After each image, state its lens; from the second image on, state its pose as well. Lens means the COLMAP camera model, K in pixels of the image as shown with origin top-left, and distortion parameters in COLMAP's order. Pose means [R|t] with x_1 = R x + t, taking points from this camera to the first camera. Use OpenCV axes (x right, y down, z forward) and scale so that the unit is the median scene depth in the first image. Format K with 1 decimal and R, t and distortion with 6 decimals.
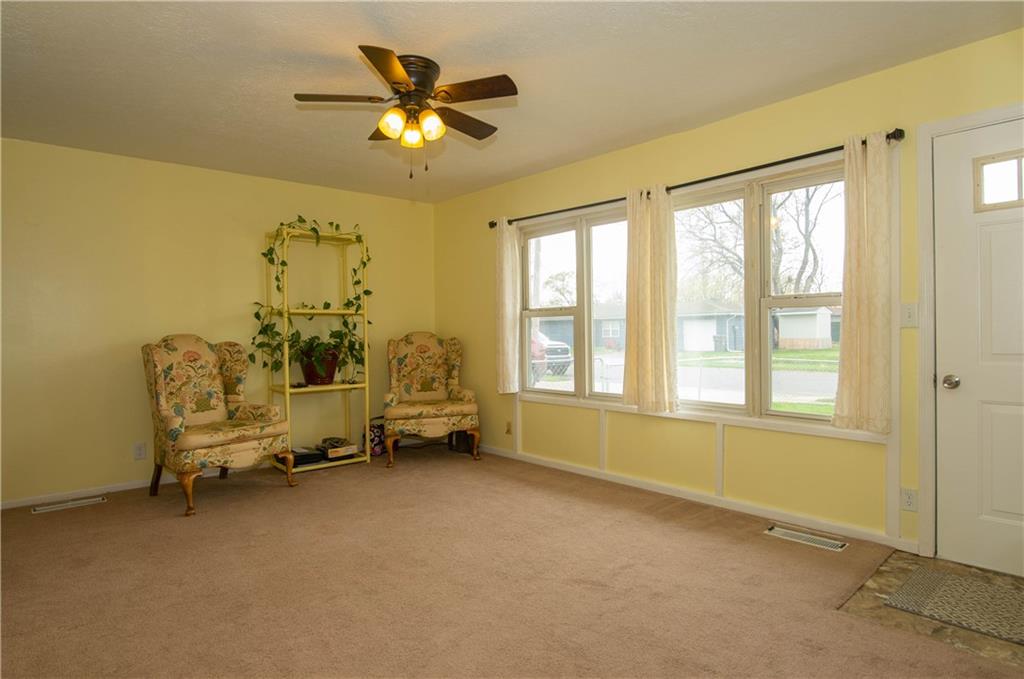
lens RADIAL K [[612.6, 0, 512.0], [0, 612.6, 339.5], [0, 0, 1]] dist [0.065970, -0.000790]
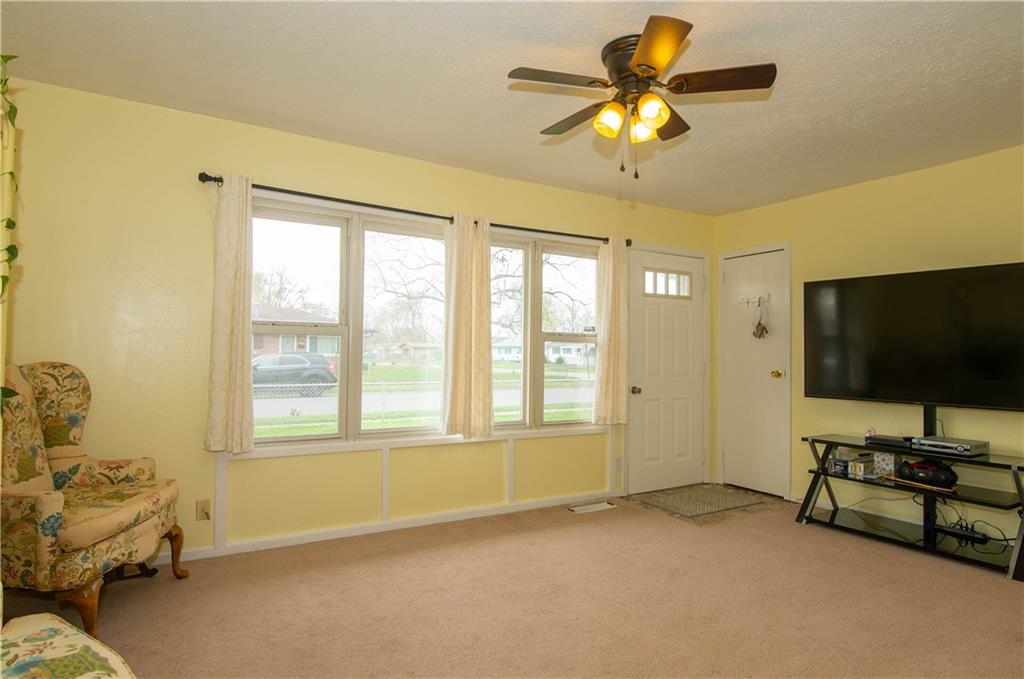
lens RADIAL K [[578.5, 0, 523.7], [0, 578.5, 338.6], [0, 0, 1]] dist [-0.006353, -0.001204]
pose [[0.166307, 0.041579, 0.985197, -0.744427], [0.000249, 0.999109, -0.042209, -0.004966], [-0.986074, 0.007265, 0.166148, 0.817788]]
